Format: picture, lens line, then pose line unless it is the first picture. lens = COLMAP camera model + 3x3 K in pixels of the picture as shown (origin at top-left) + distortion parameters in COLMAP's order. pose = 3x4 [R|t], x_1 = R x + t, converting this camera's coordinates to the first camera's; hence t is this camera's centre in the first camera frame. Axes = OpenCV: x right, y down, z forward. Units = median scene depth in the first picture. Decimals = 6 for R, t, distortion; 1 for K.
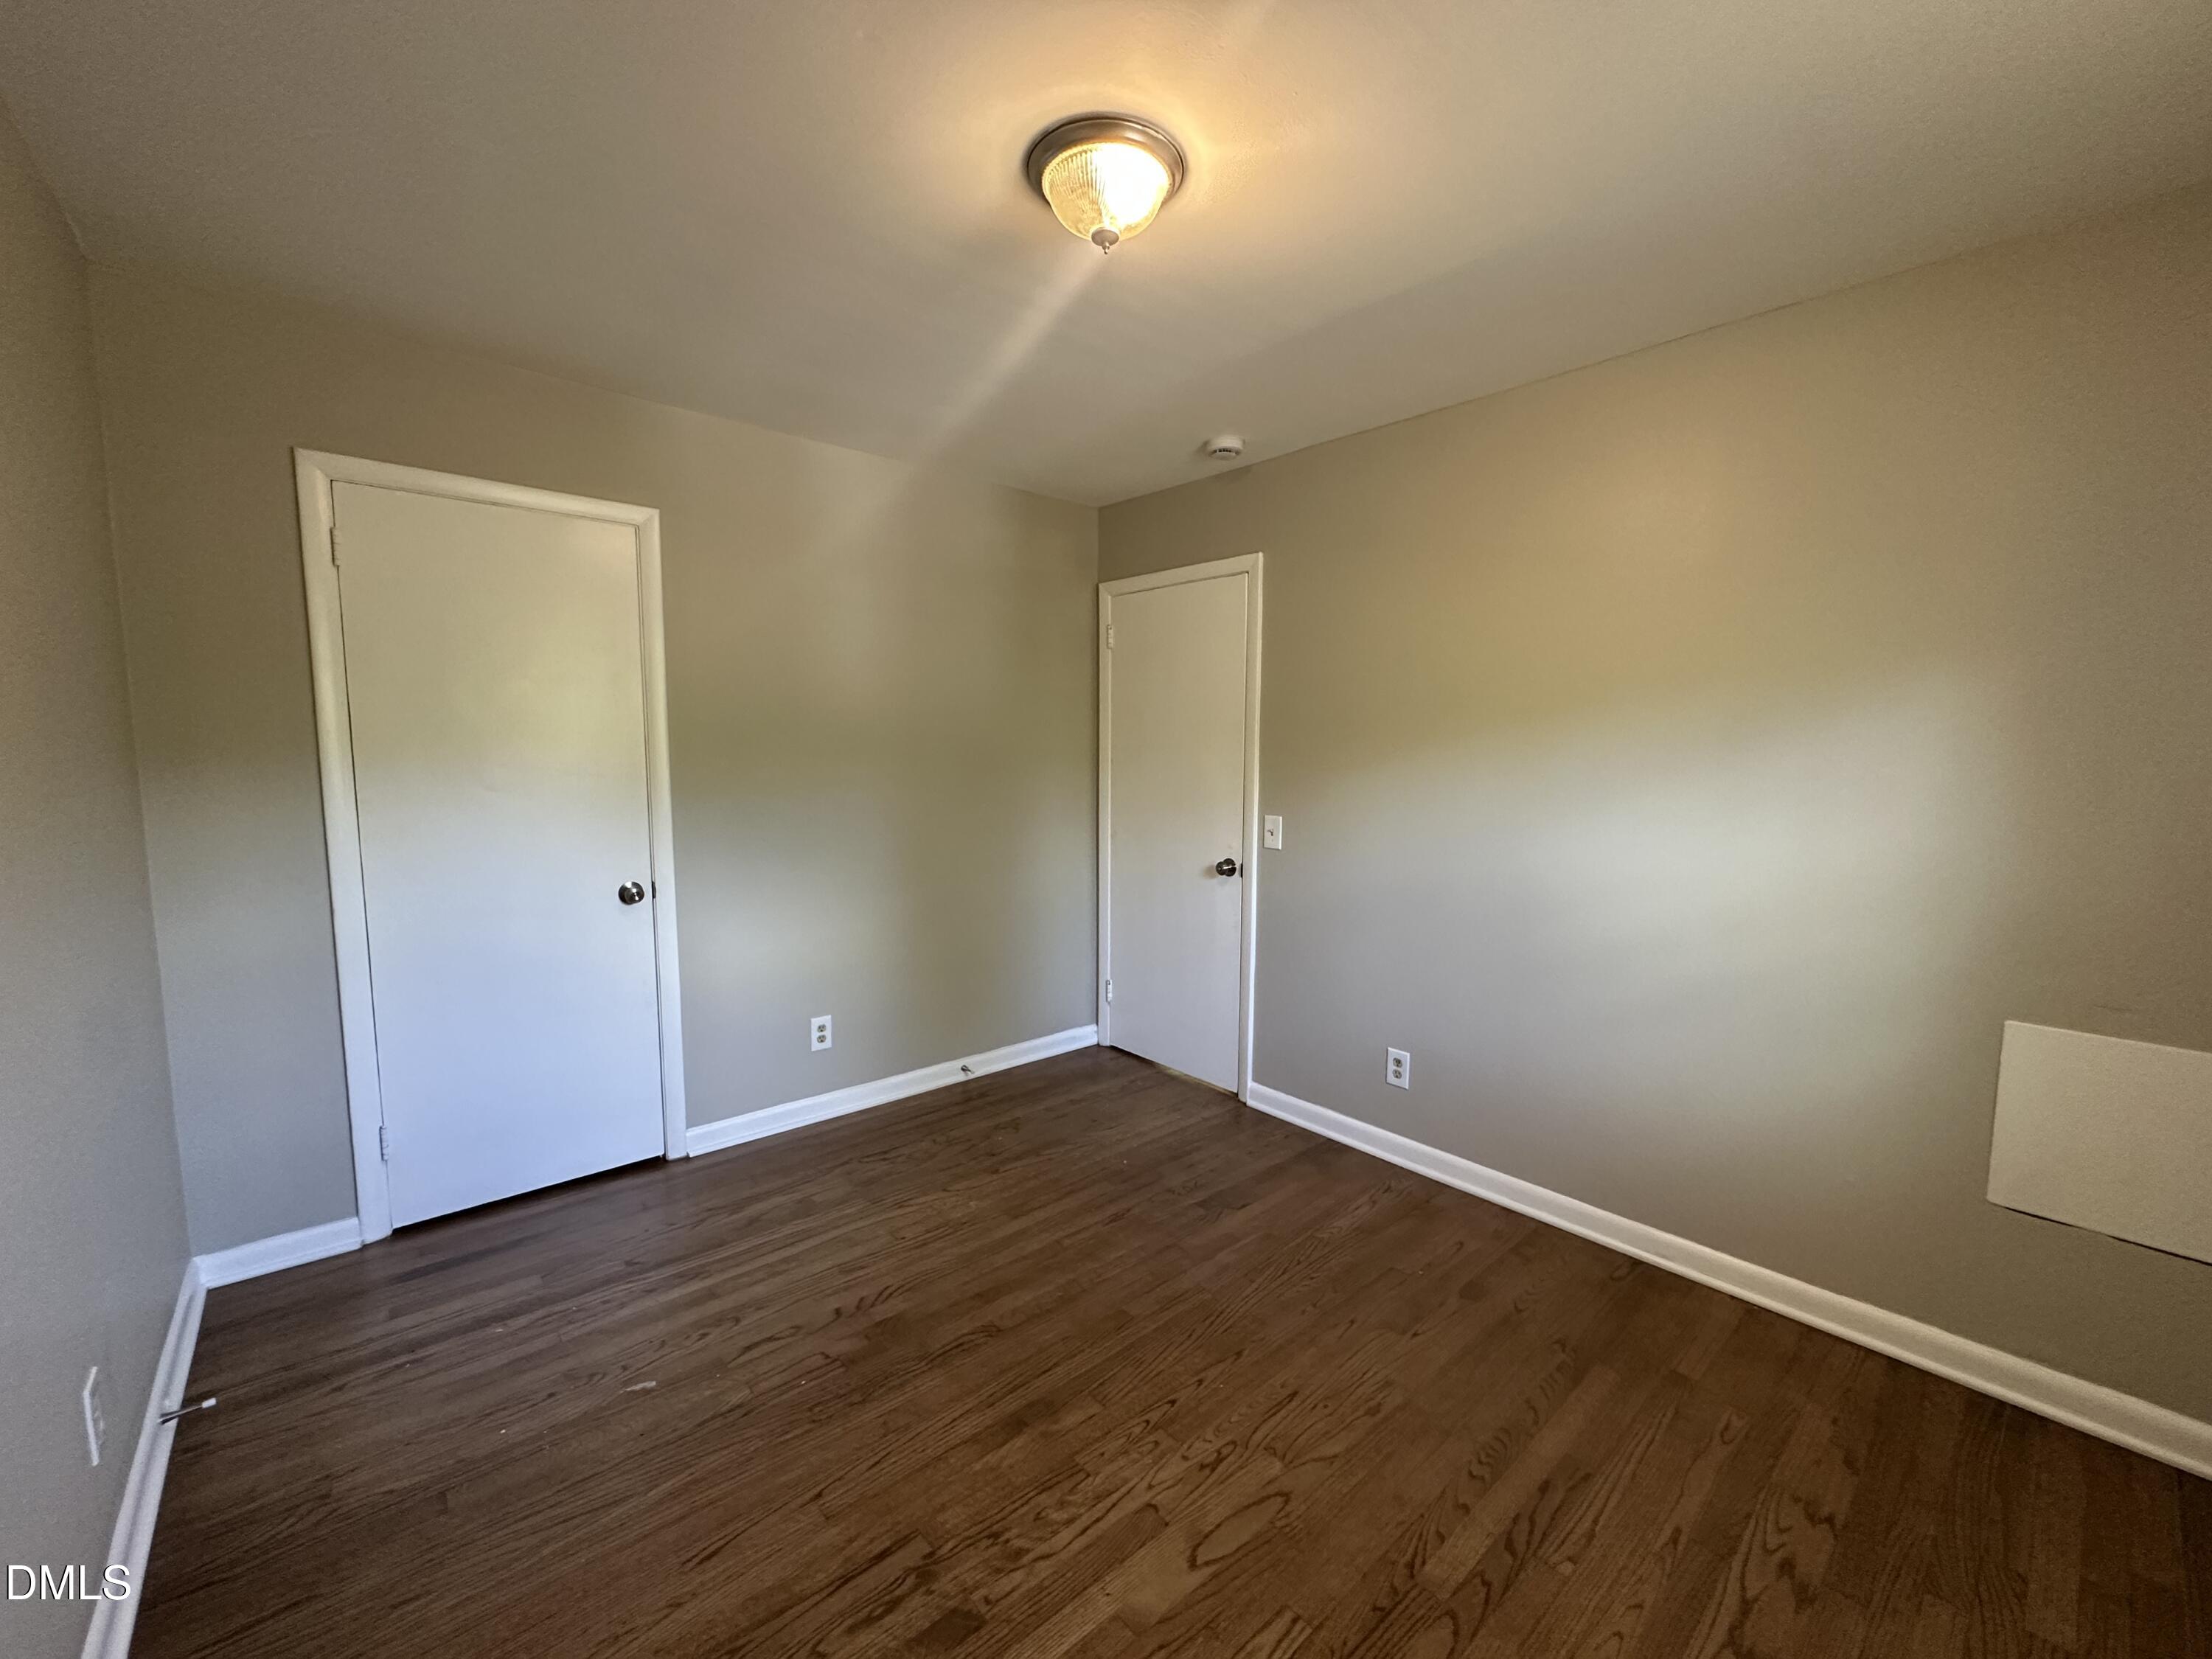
lens RADIAL K [[882.2, 0, 1105.6], [0, 882.2, 831.3], [0, 0, 1]] dist [-0.008020, 0.001282]
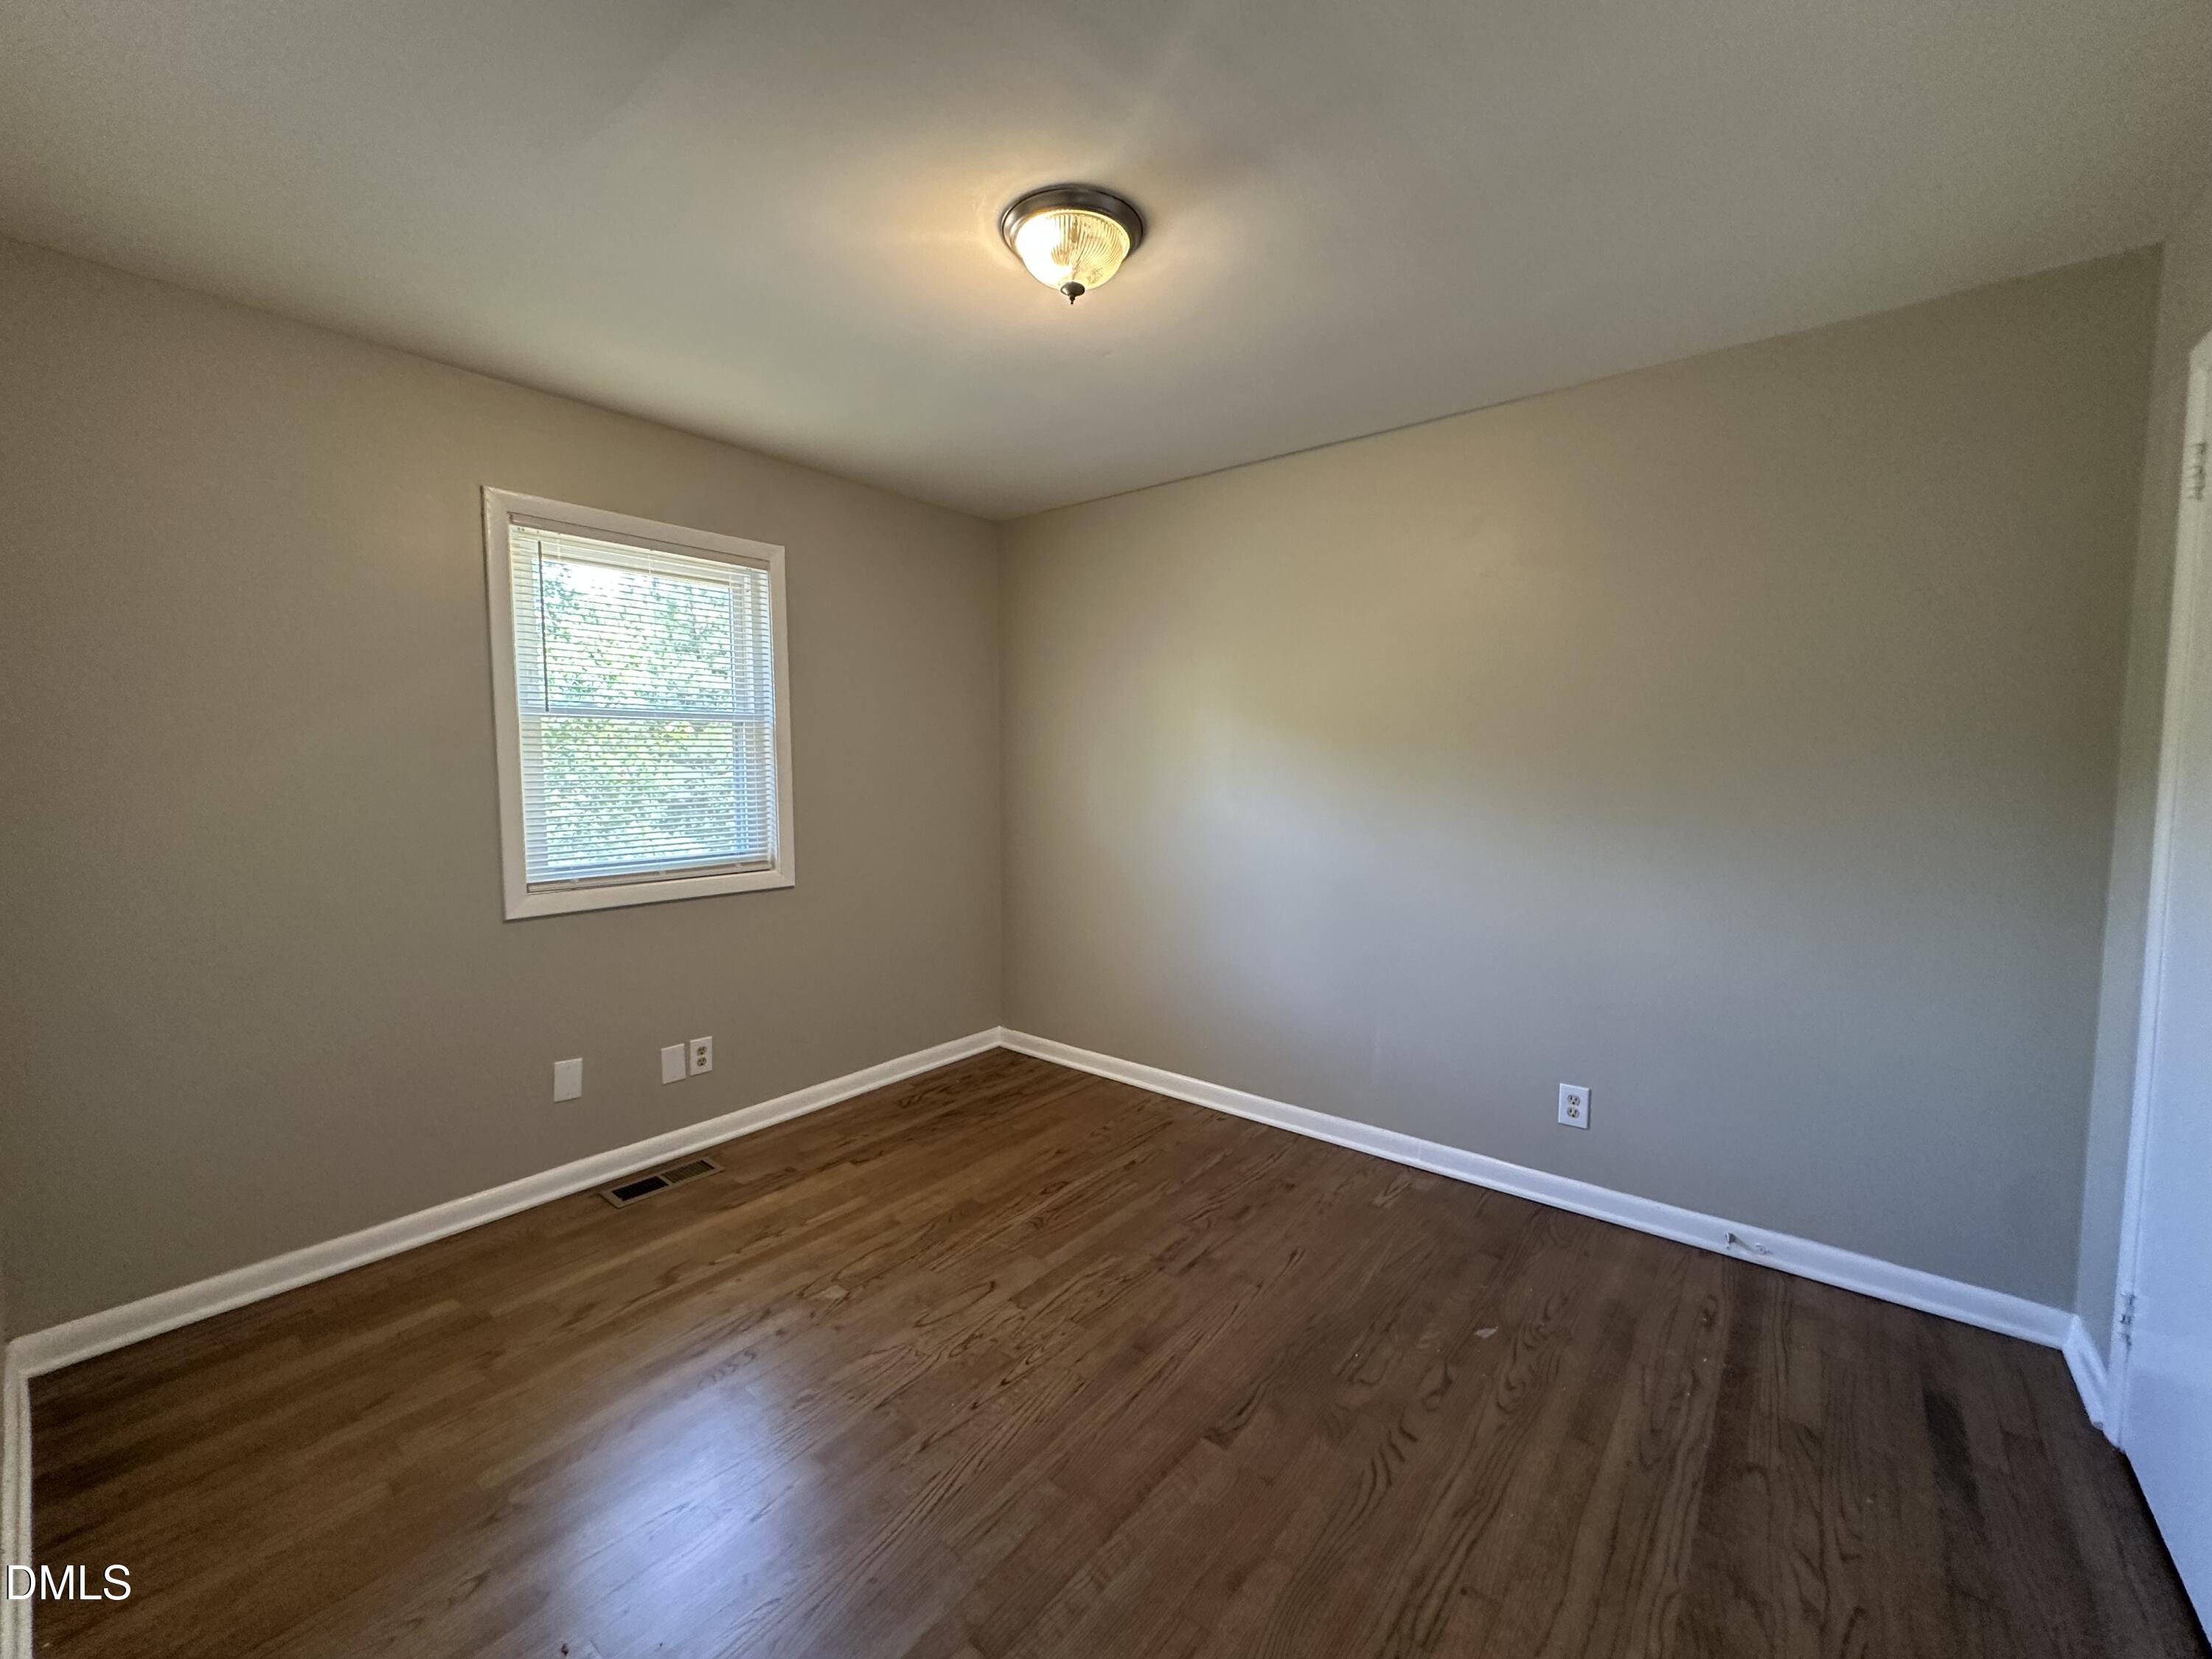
lens RADIAL K [[882.2, 0, 1106.4], [0, 882.2, 826.1], [0, 0, 1]] dist [-0.008020, 0.001282]
pose [[-0.984846, 0.006799, -0.173297, 0.132441], [-0.023340, 0.984945, 0.171283, -0.175679], [0.171853, 0.172732, -0.969861, 1.915939]]
